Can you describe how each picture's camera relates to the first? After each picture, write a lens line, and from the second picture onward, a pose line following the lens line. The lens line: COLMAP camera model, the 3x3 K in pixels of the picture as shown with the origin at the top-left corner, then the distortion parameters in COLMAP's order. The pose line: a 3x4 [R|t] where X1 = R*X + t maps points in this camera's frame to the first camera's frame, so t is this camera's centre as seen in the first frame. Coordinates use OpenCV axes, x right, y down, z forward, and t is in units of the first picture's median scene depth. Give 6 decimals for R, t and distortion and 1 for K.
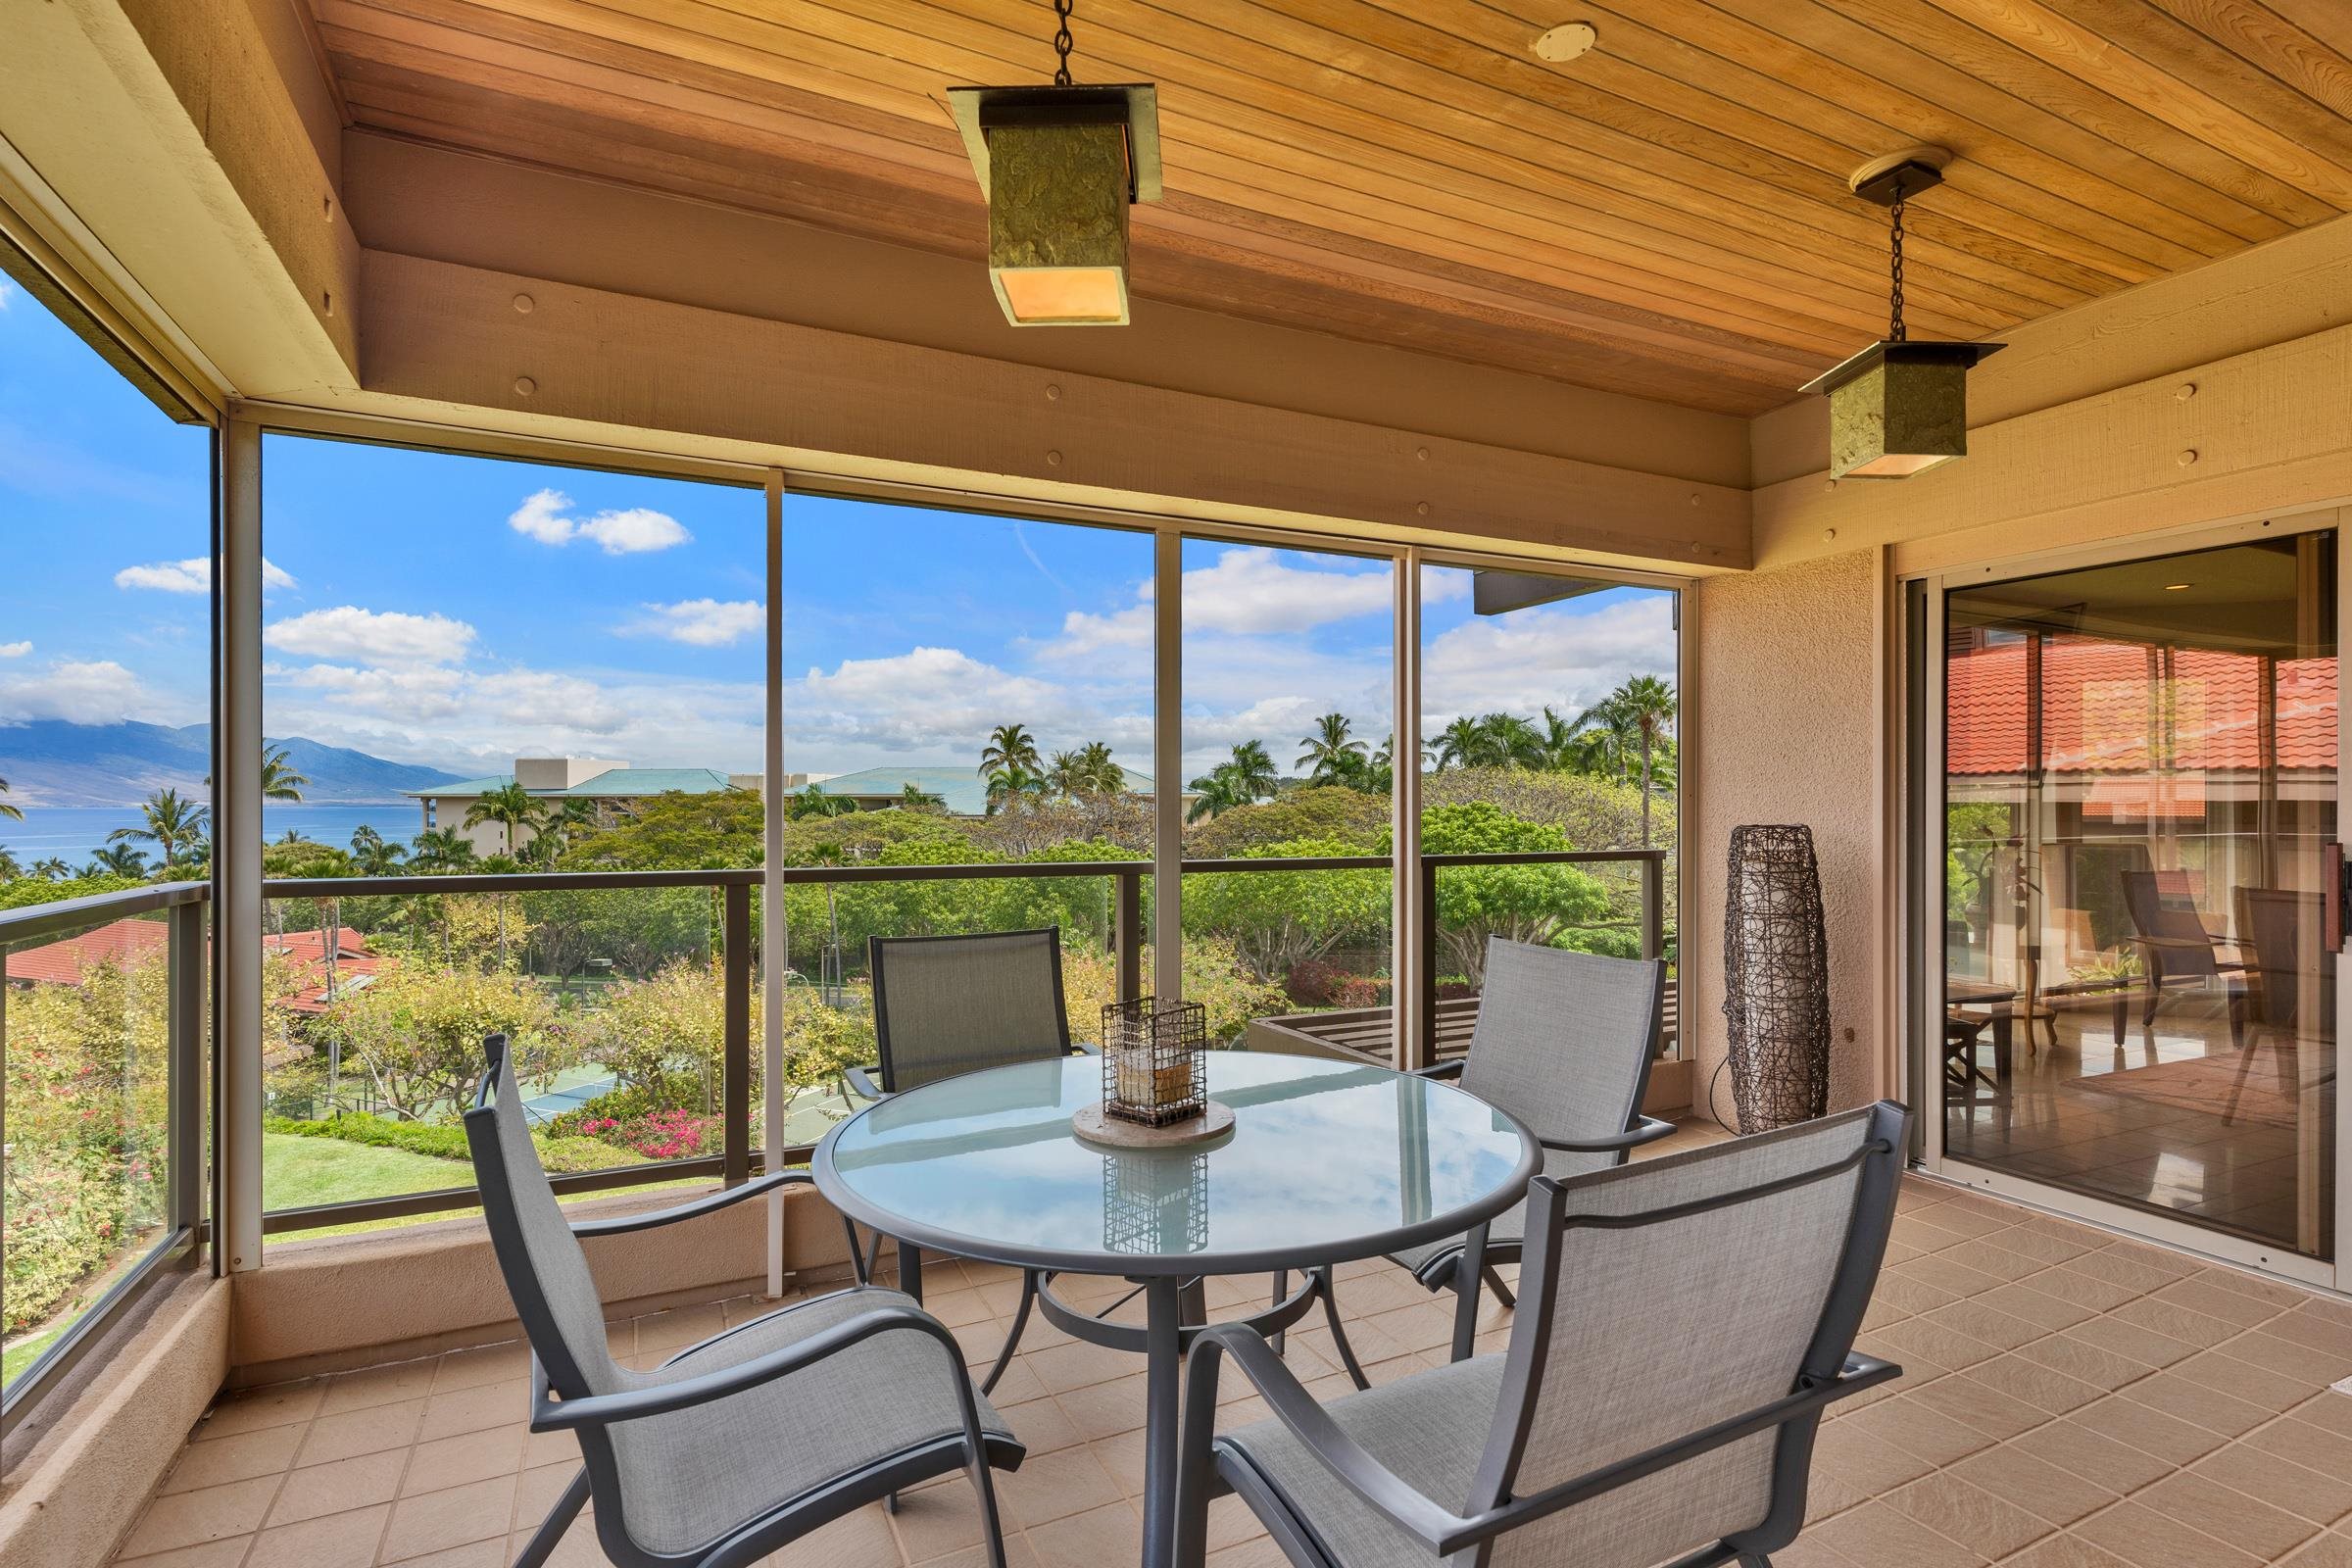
lens RADIAL K [[1118.6, 0, 1174.2], [0, 1118.6, 783.7], [0, 0, 1]] dist [0.002748, -0.000034]
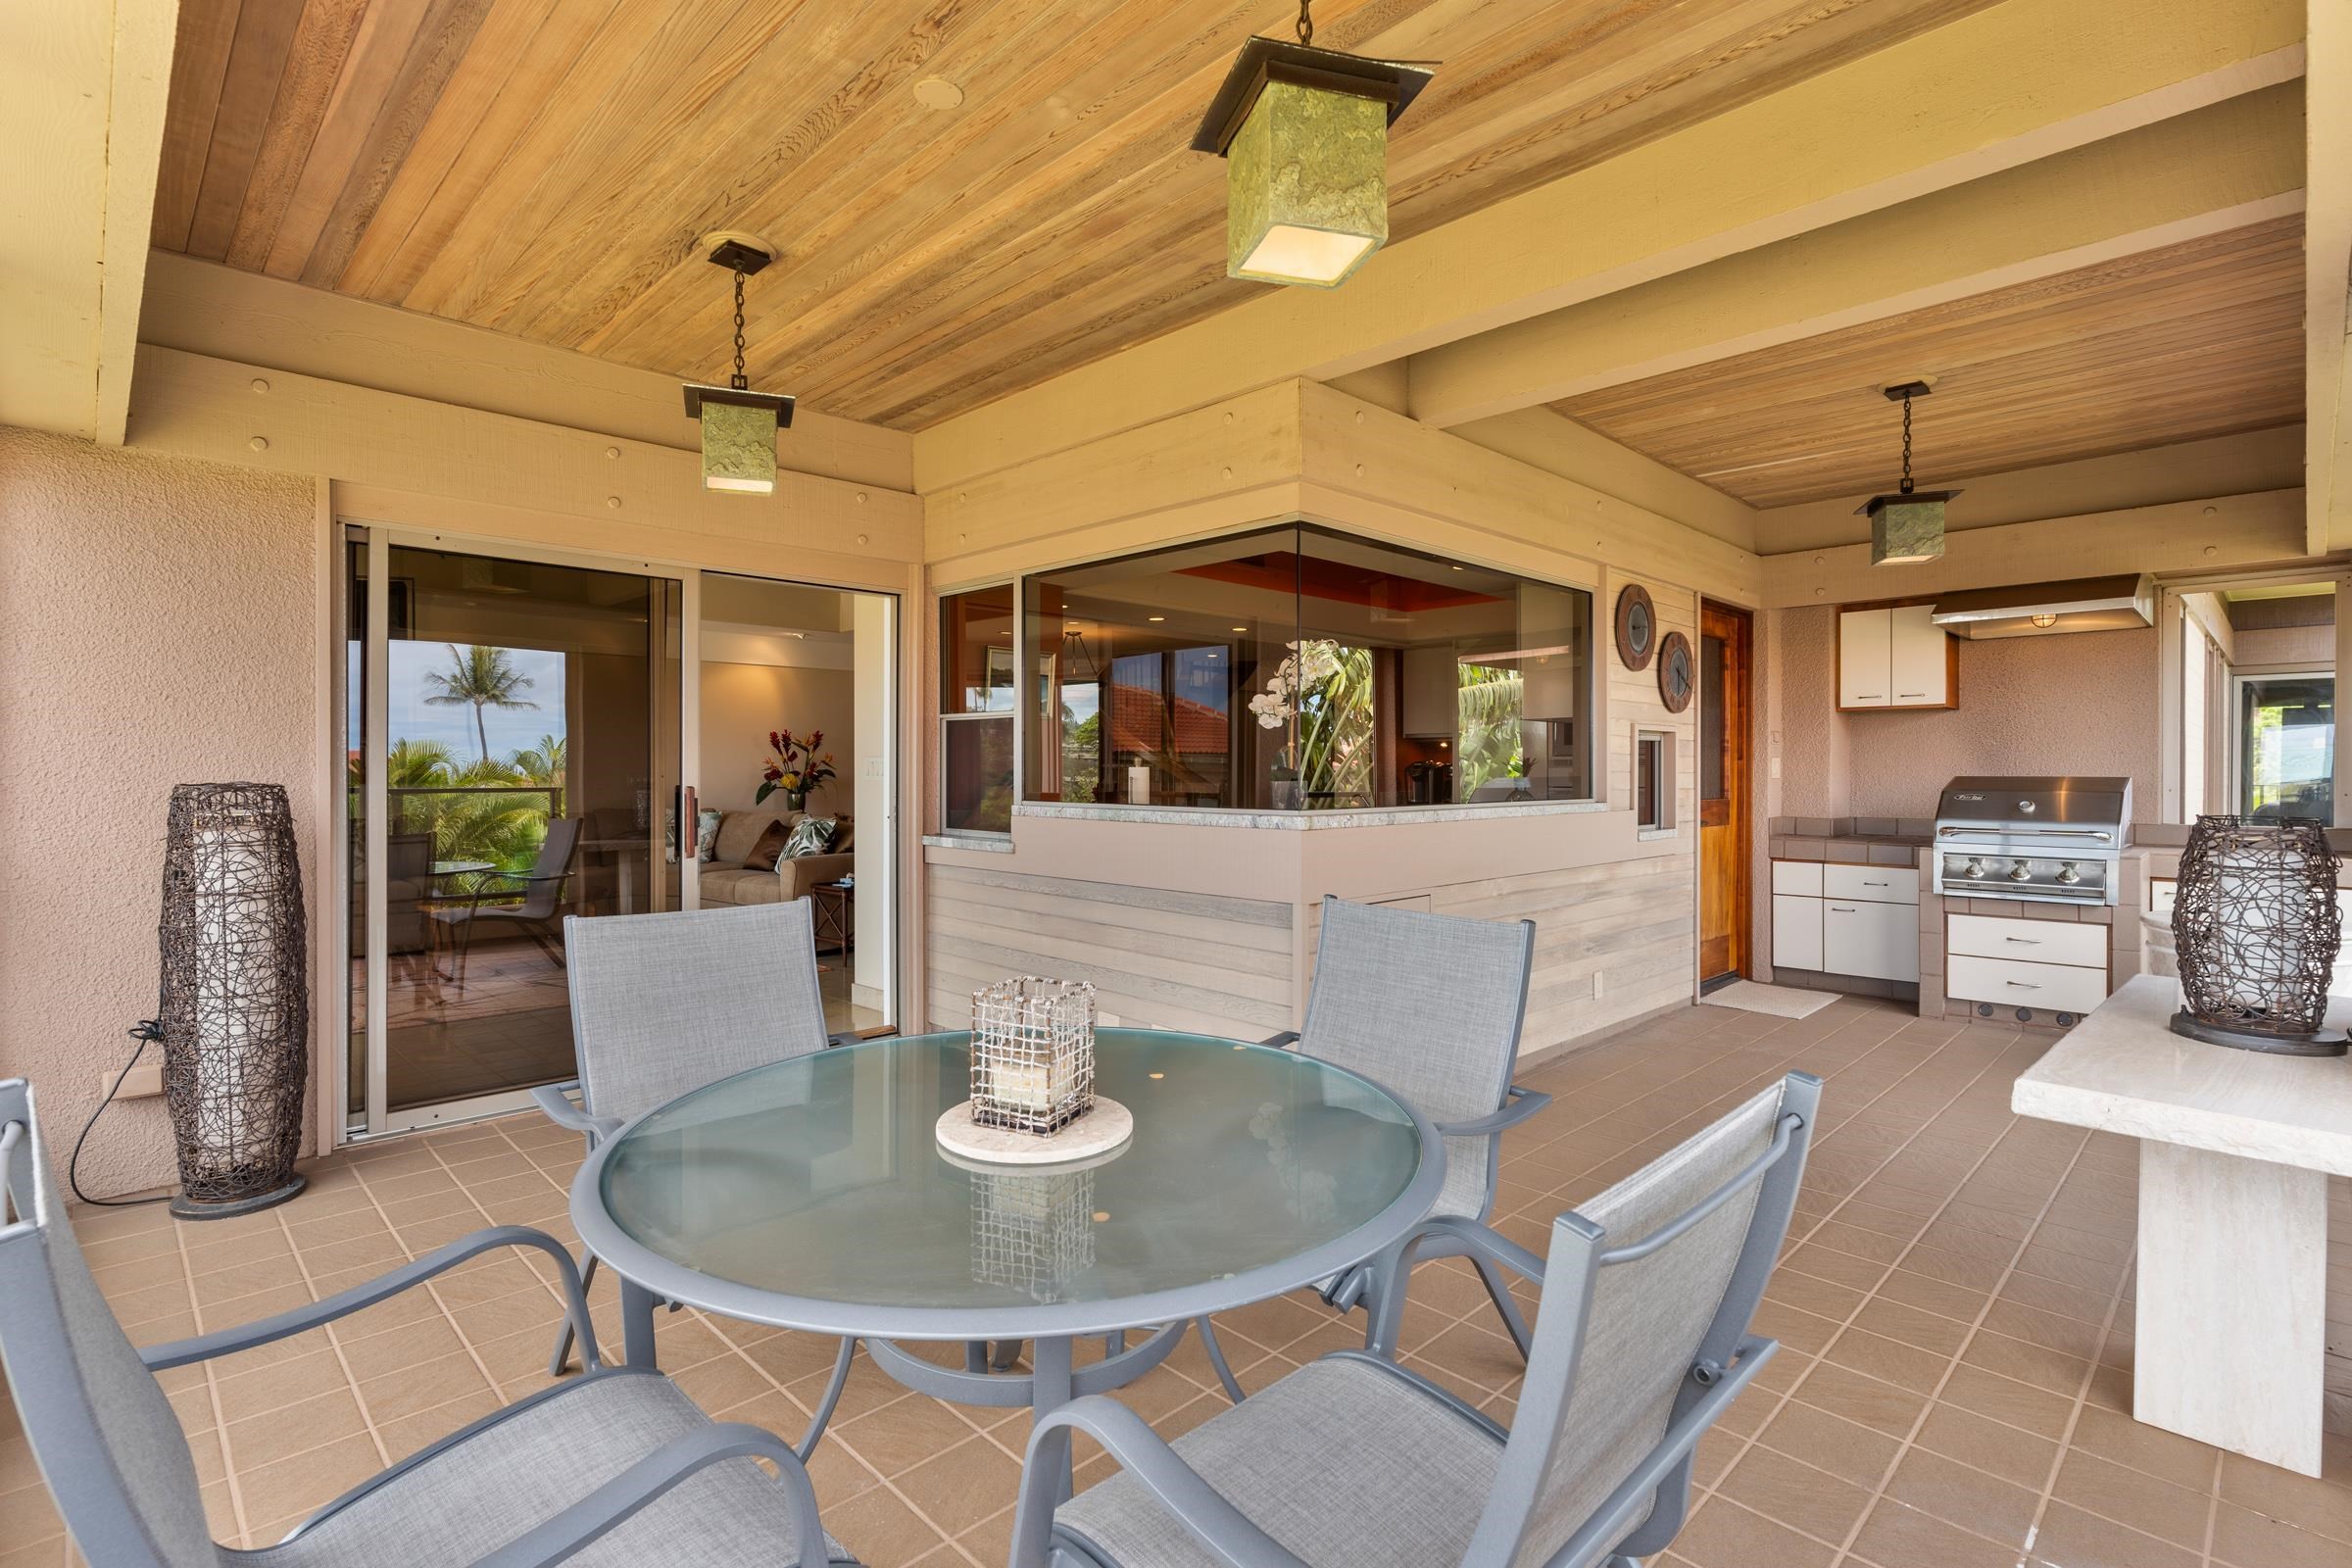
lens RADIAL K [[1118.6, 0, 1176.8], [0, 1118.6, 781.0], [0, 0, 1]] dist [0.002748, -0.000034]
pose [[-0.313972, -0.004852, 0.949420, -0.483940], [-0.019131, 0.999816, -0.001217, 0.024543], [-0.949240, -0.018546, -0.314007, 0.647253]]
